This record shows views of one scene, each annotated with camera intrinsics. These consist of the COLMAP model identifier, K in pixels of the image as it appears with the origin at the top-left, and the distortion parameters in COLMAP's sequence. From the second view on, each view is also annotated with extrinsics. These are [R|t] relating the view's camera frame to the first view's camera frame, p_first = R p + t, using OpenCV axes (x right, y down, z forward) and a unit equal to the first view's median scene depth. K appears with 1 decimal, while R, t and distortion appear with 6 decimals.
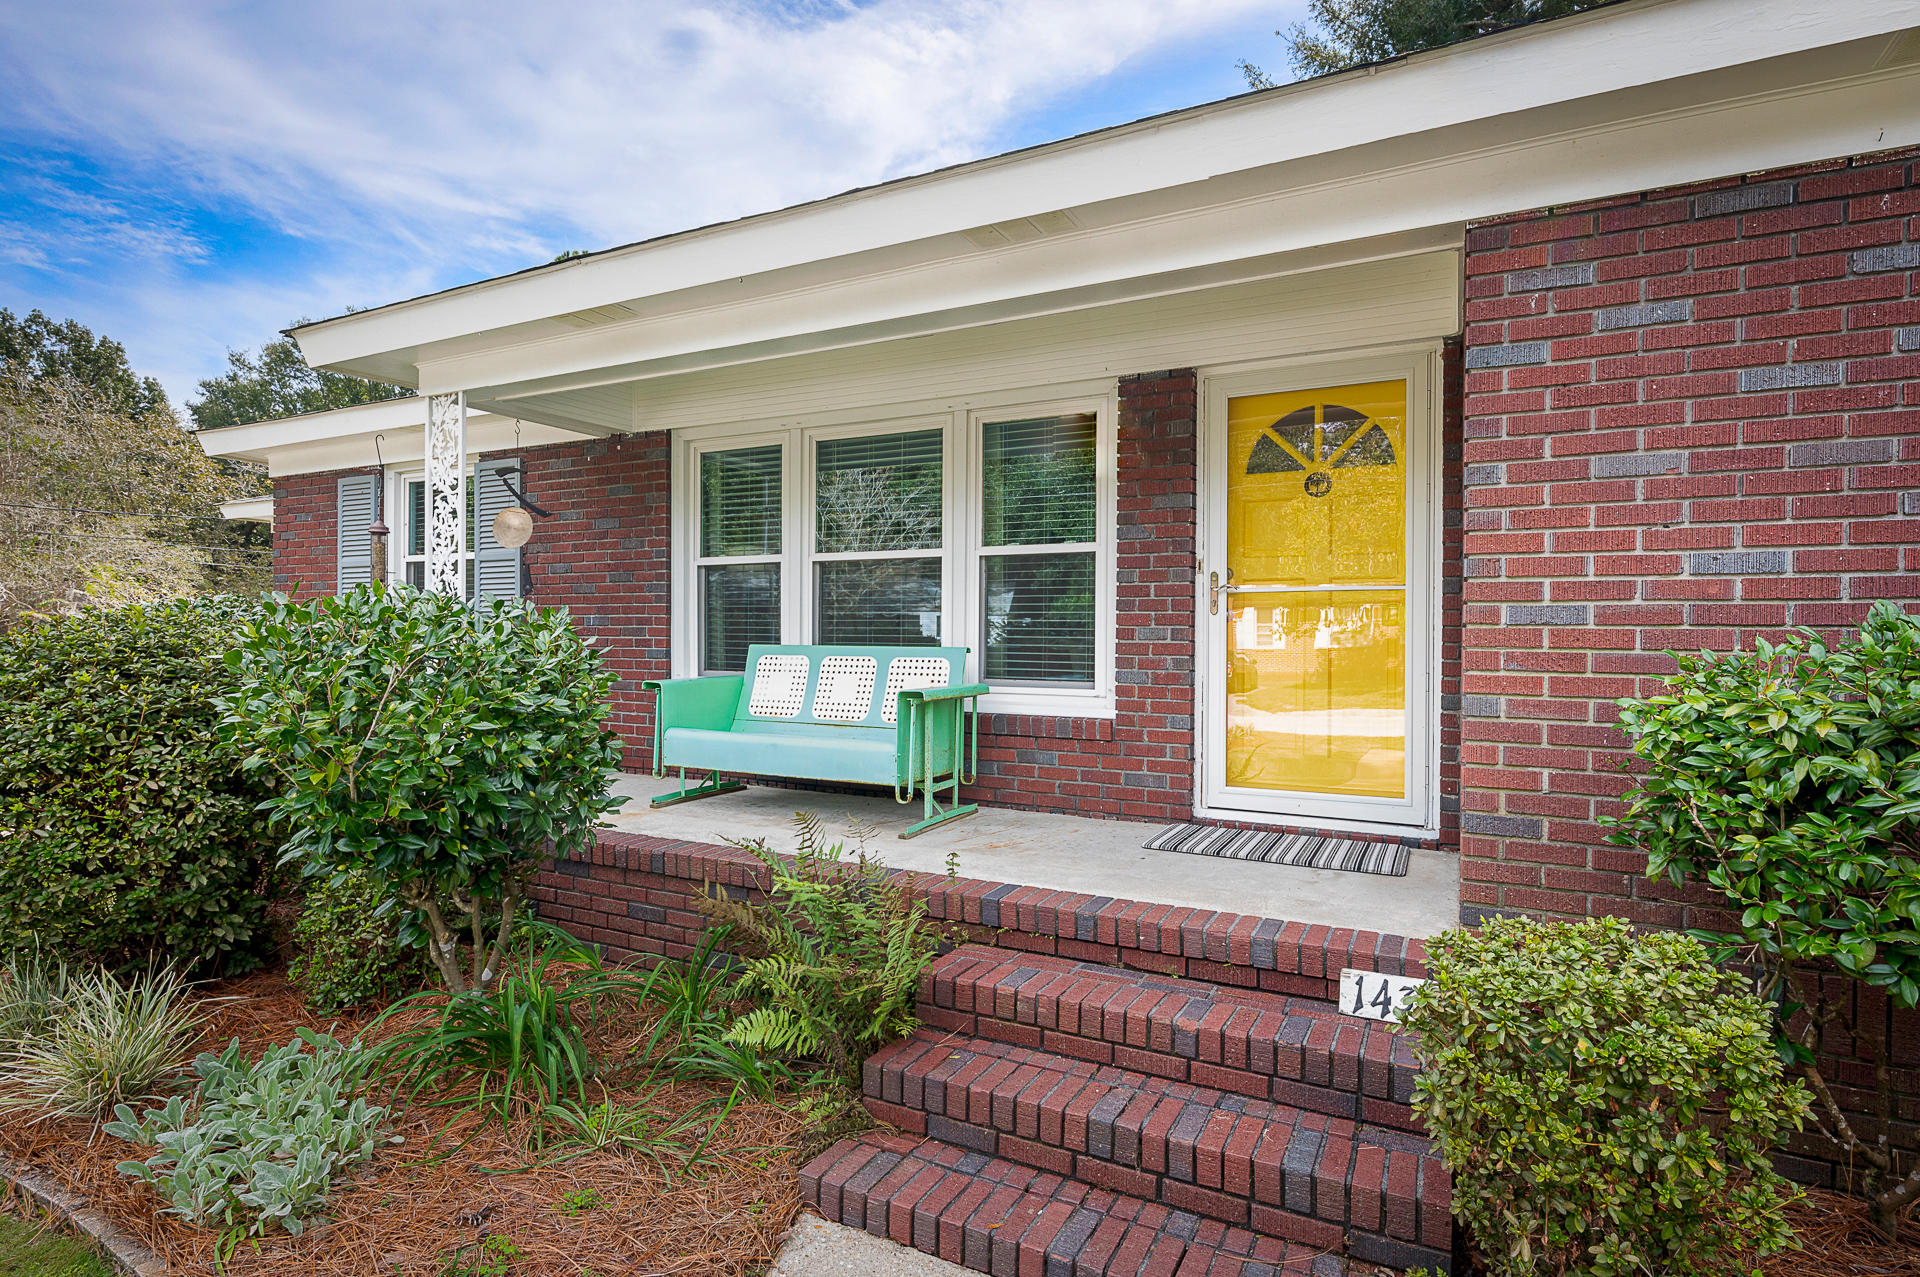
lens RADIAL K [[944.4, 0, 836.0], [0, 944.4, 607.7], [0, 0, 1]] dist [-0.000307, 0.000209]
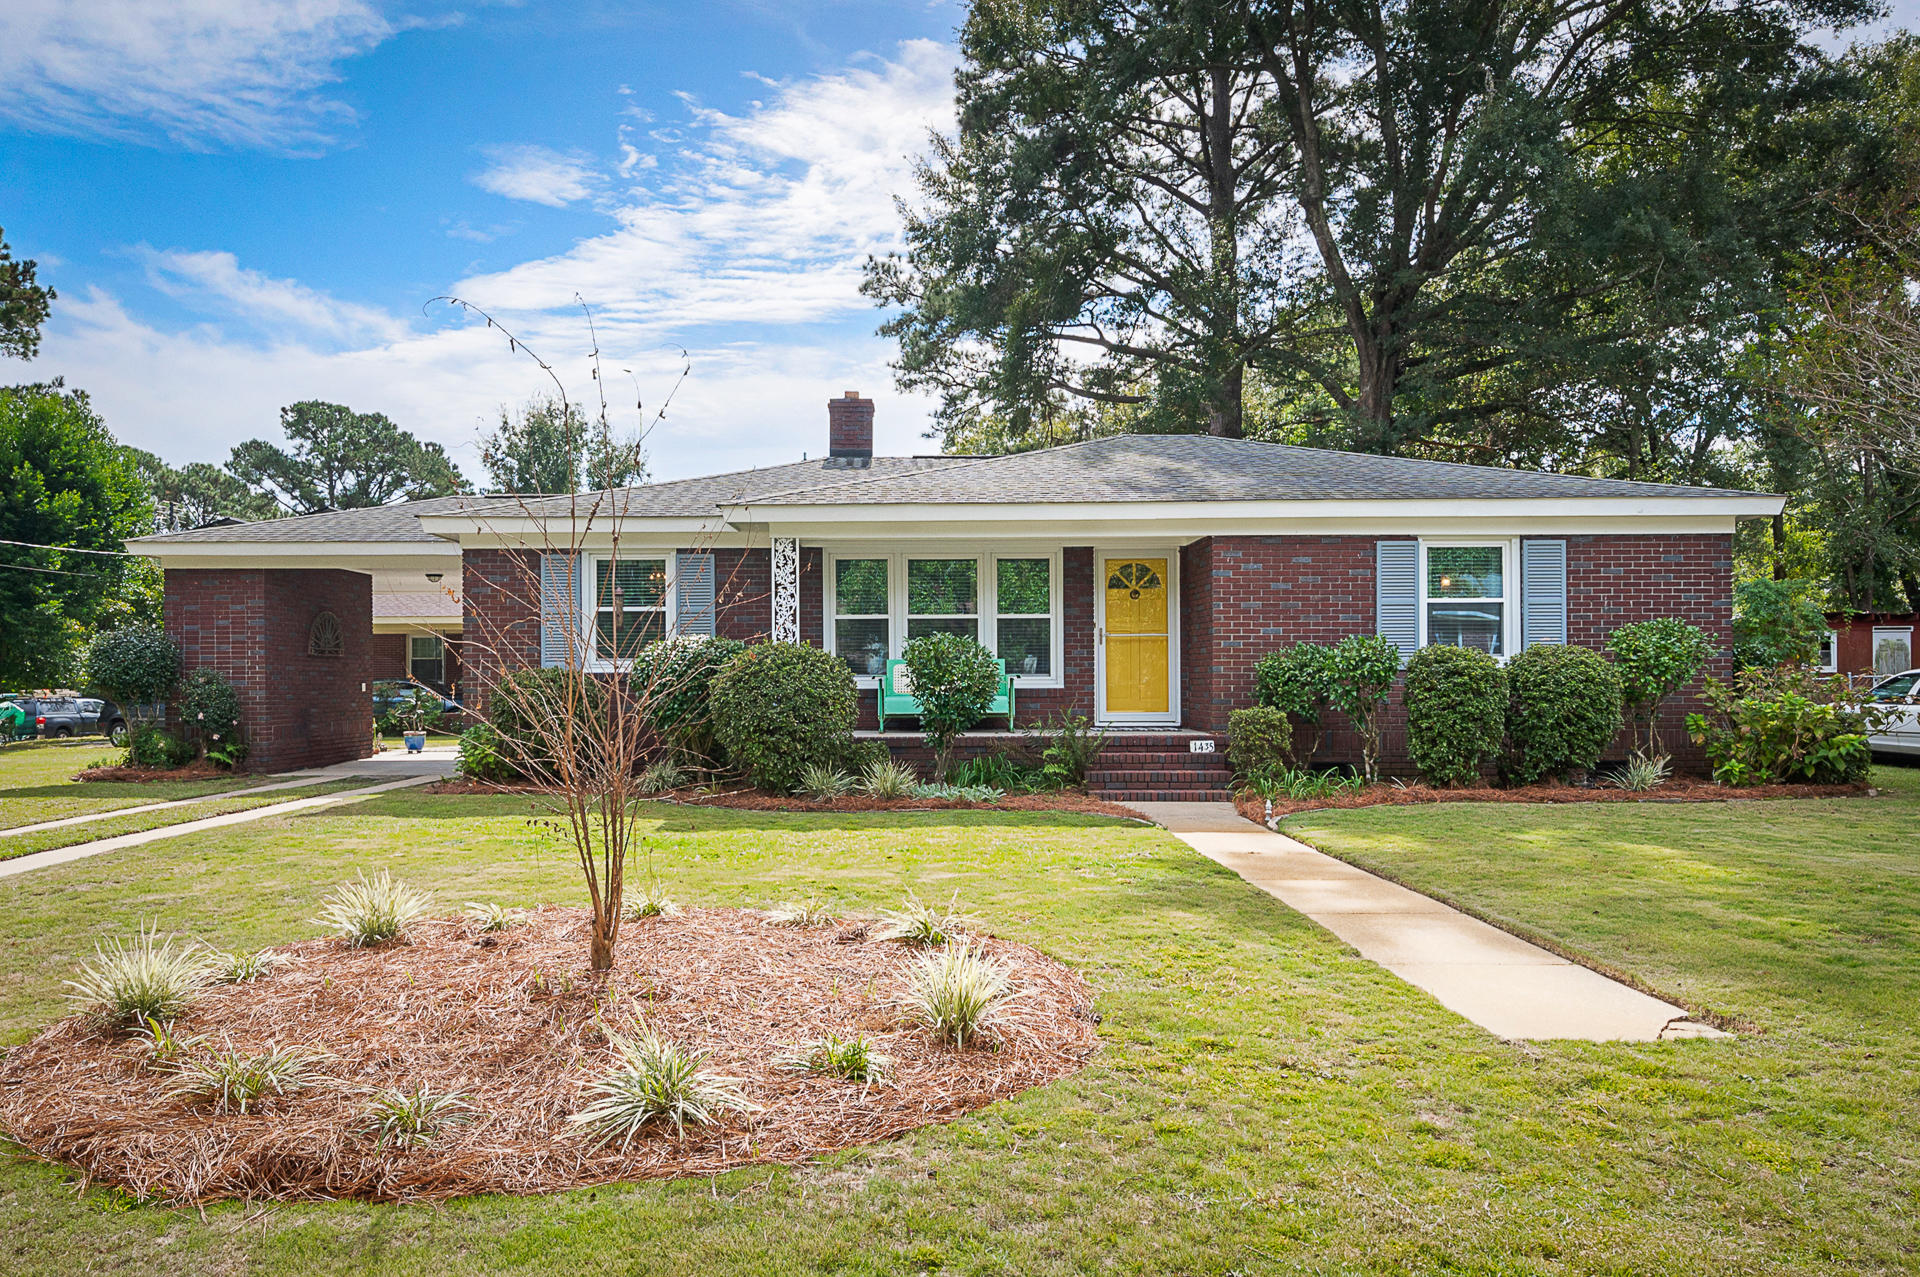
lens RADIAL K [[767.2, 0, 956.7], [0, 767.2, 627.6], [0, 0, 1]] dist [0.000229, 0.000024]
pose [[0.908650, 0.009487, 0.417451, -0.801141], [-0.001604, 0.999814, -0.019229, 0.001761], [-0.417556, 0.016803, 0.908496, -0.693389]]
